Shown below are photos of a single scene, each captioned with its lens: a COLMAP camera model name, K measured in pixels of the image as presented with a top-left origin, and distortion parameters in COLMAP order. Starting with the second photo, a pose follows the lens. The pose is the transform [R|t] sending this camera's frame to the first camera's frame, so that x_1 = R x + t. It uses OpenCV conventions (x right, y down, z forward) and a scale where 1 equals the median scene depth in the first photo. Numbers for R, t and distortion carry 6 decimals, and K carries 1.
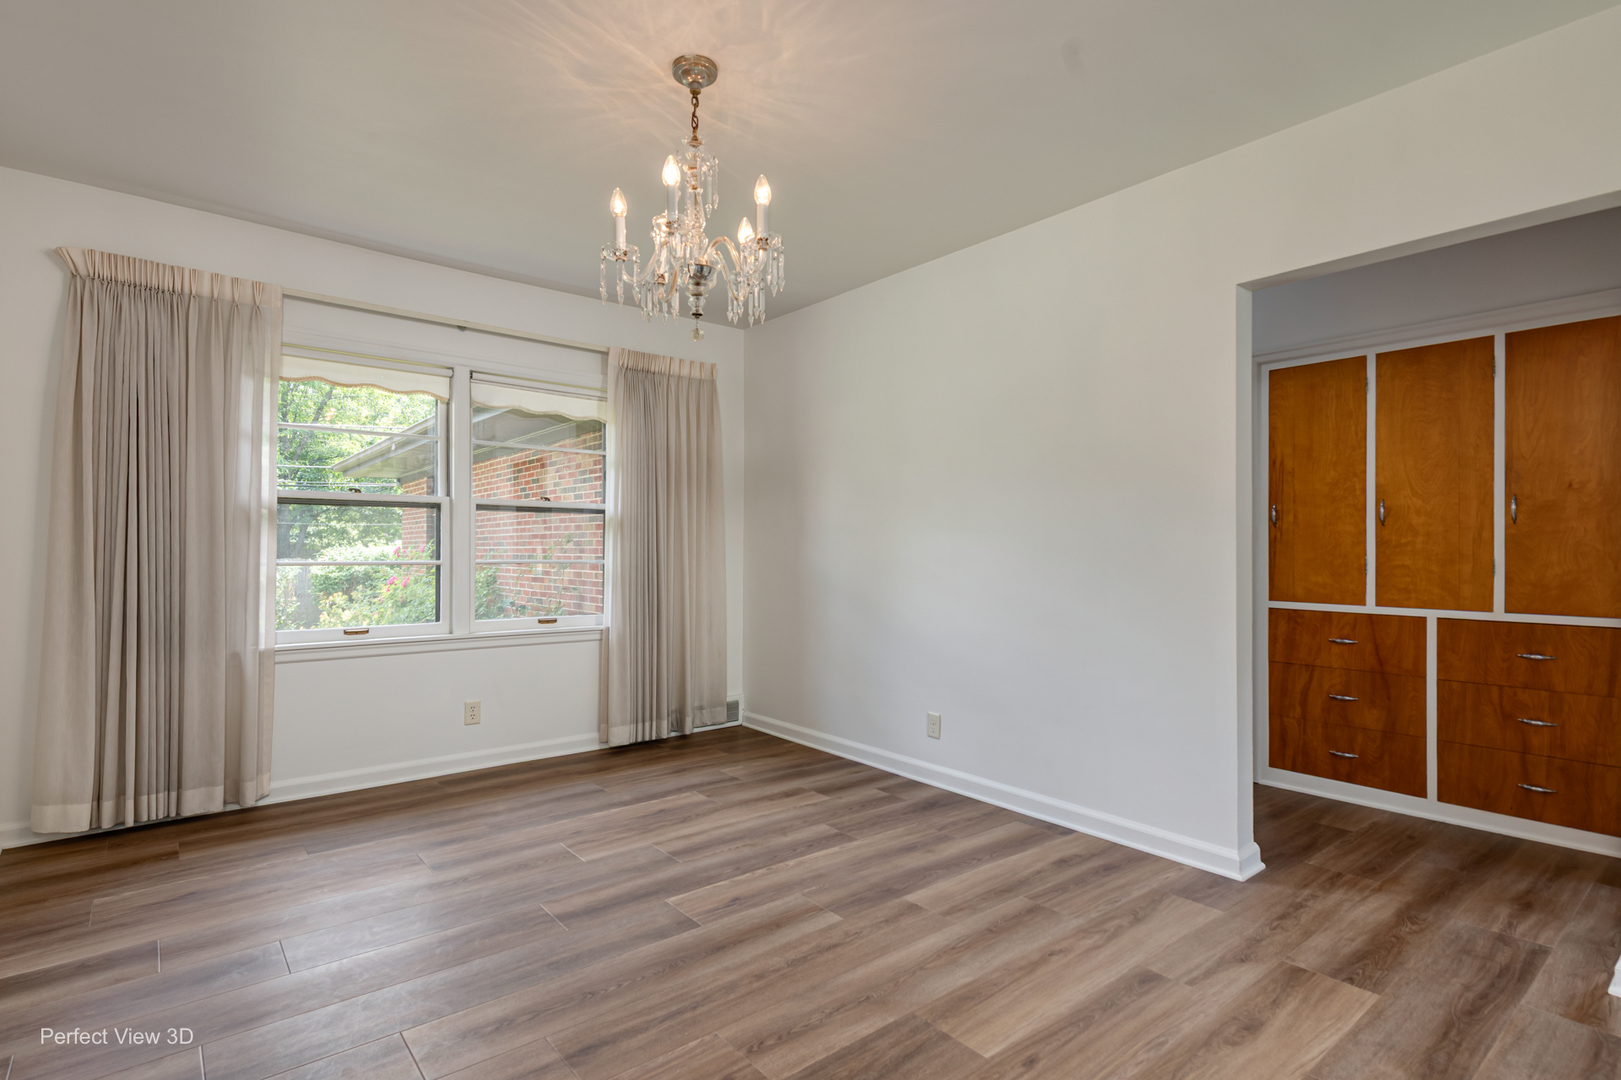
lens RADIAL K [[817.2, 0, 812.7], [0, 817.2, 545.6], [0, 0, 1]] dist [0.023987, -0.003217]
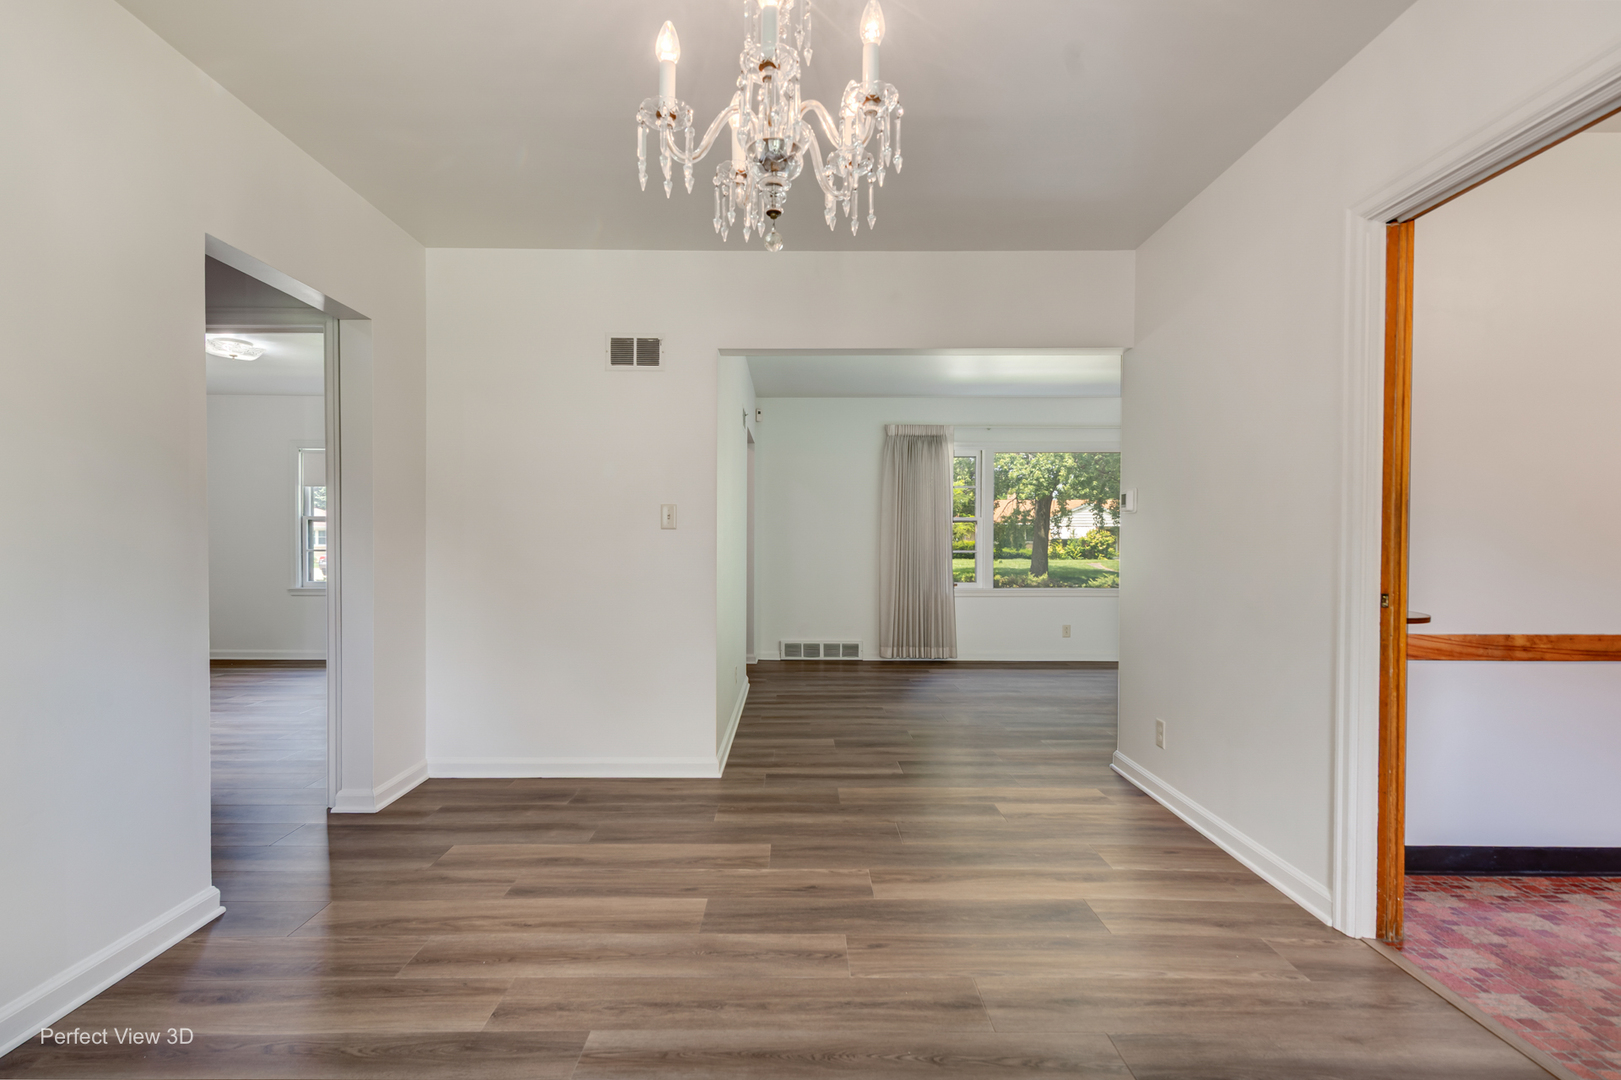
lens RADIAL K [[817.2, 0, 806.7], [0, 817.2, 545.1], [0, 0, 1]] dist [0.023987, -0.003217]
pose [[-0.786232, -0.006842, 0.617893, -0.708820], [-0.008156, 0.999966, 0.000694, 0.013107], [-0.617877, -0.004494, -0.786262, 1.806438]]
